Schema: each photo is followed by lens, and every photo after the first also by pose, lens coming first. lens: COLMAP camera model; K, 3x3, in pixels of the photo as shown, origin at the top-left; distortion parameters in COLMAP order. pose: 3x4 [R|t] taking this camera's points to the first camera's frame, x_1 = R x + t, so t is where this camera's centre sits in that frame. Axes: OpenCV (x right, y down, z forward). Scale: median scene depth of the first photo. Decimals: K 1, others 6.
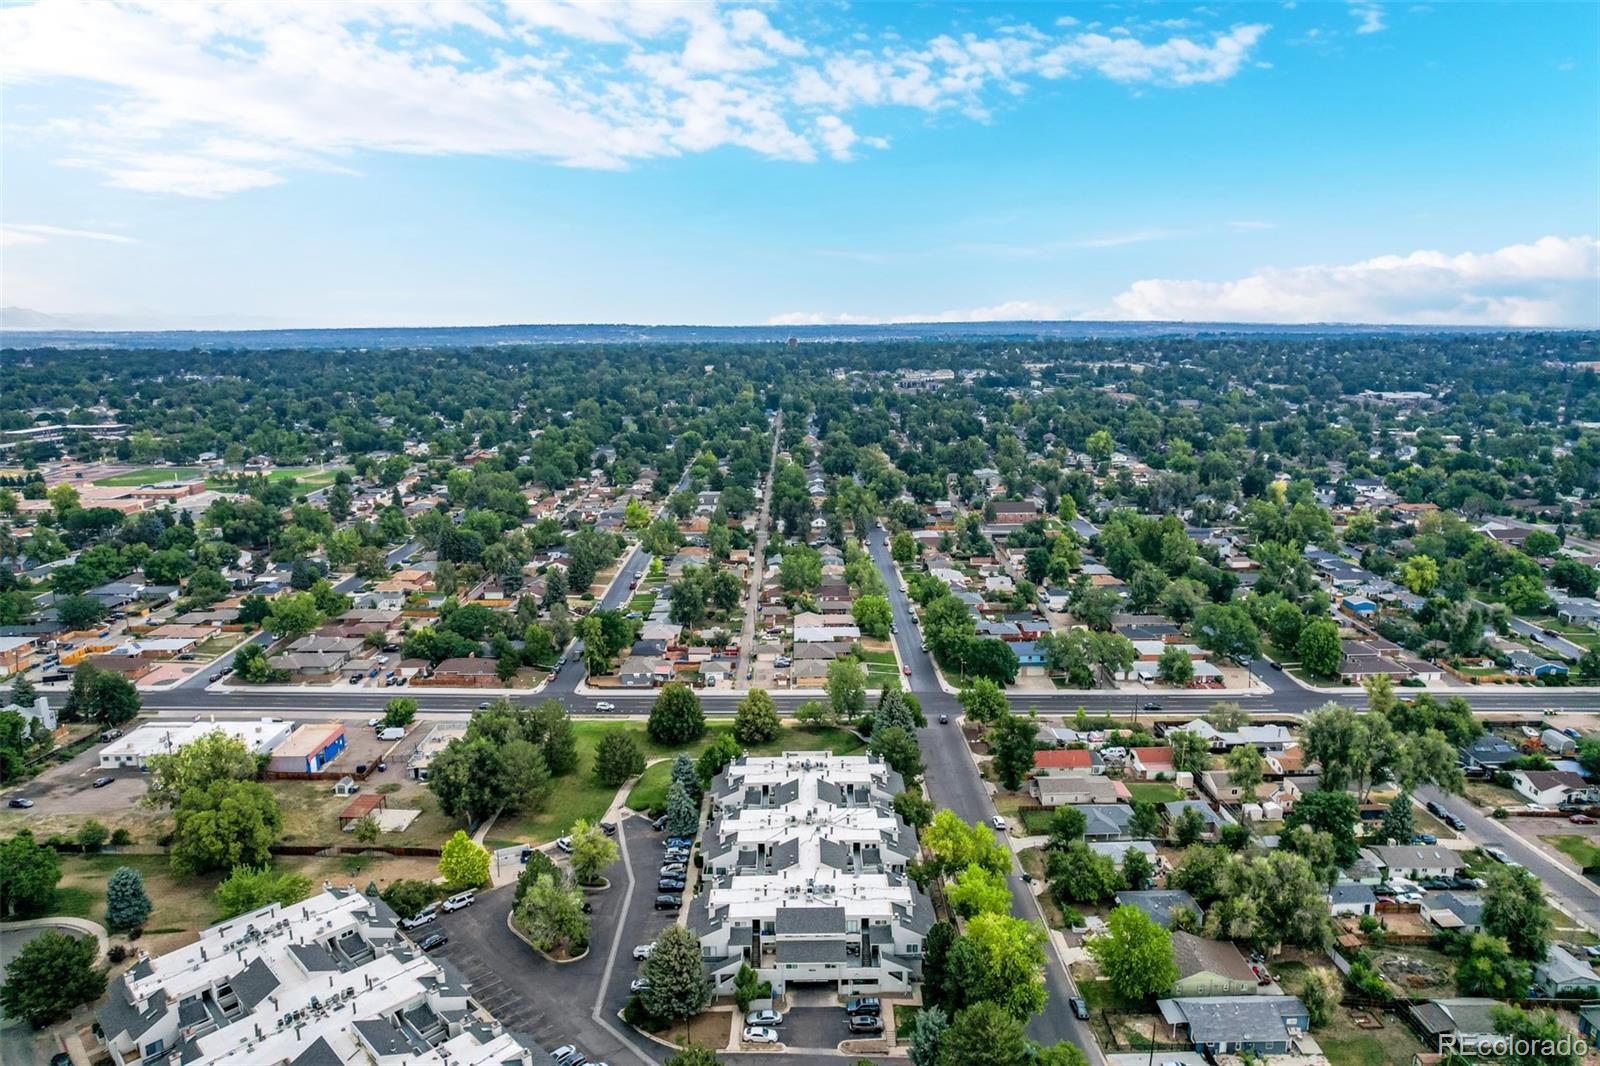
lens RADIAL K [[1006.0, 0, 800.0], [0, 1006.0, 533.0], [0, 0, 1]] dist [-0.064542, 0.052240]
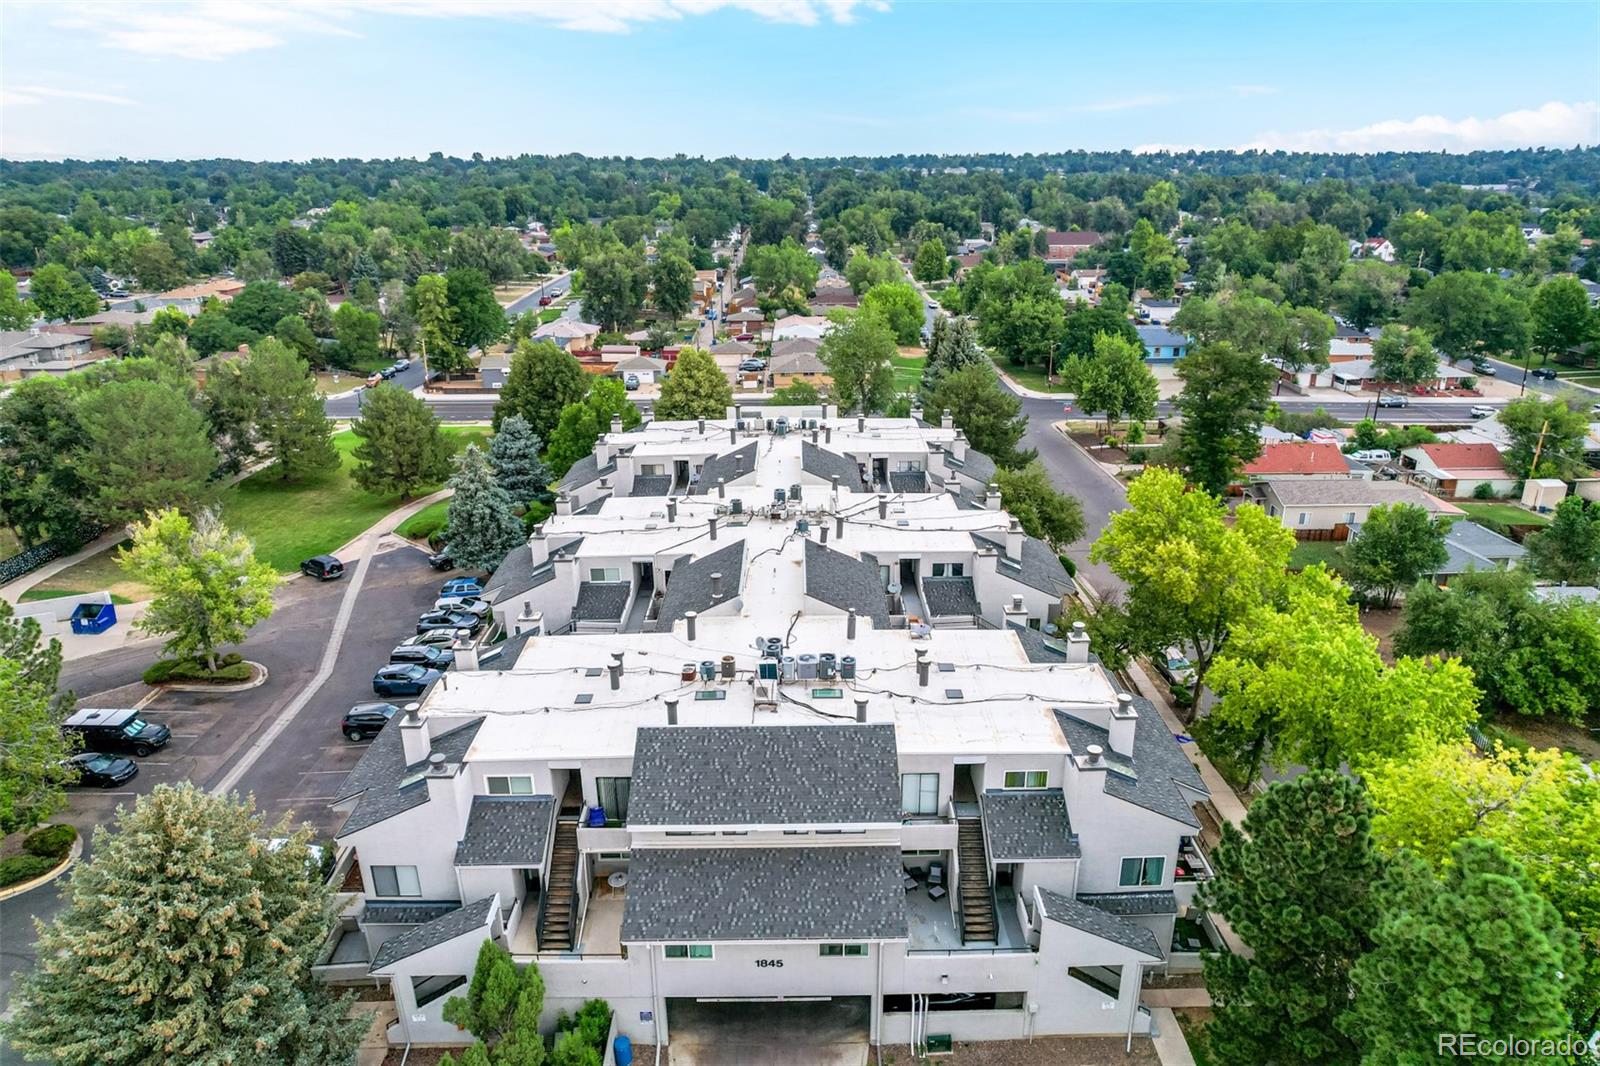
lens RADIAL K [[1006.0, 0, 800.0], [0, 1006.0, 533.0], [0, 0, 1]] dist [-0.064542, 0.052240]
pose [[0.999990, -0.000166, 0.004379, 0.017320], [-0.000461, 0.989753, 0.142790, 0.269663], [-0.004357, -0.142791, 0.989743, 0.699787]]
